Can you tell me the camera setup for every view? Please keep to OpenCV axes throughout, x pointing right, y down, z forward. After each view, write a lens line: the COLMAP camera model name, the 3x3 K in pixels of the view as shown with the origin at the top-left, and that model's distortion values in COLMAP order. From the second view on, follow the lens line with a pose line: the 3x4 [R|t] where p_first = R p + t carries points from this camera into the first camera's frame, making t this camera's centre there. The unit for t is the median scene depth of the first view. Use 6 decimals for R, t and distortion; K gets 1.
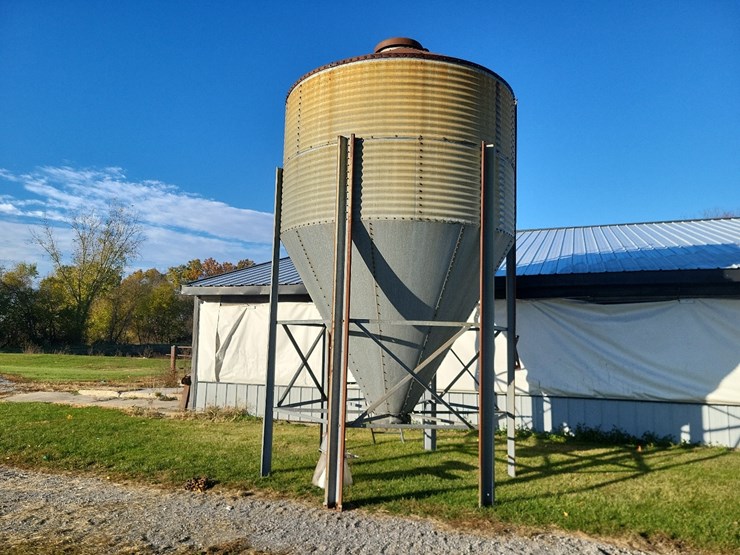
lens RADIAL K [[566.0, 0, 370.0], [0, 566.0, 277.5], [0, 0, 1]] dist [0.049645, -0.035538]
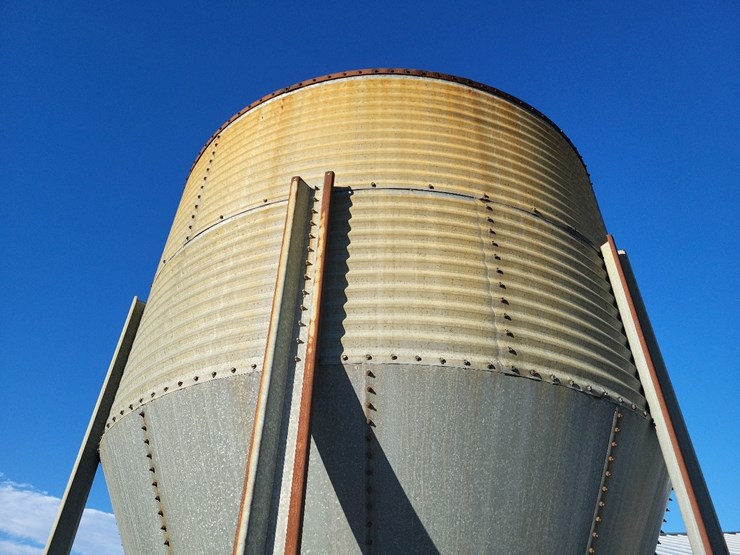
lens RADIAL K [[566.0, 0, 370.0], [0, 566.0, 277.5], [0, 0, 1]] dist [0.049645, -0.035538]
pose [[0.987787, 0.091627, 0.126022, -0.046121], [-0.008400, 0.838952, -0.544140, 0.038223], [-0.155585, 0.536436, 0.829476, 0.688878]]
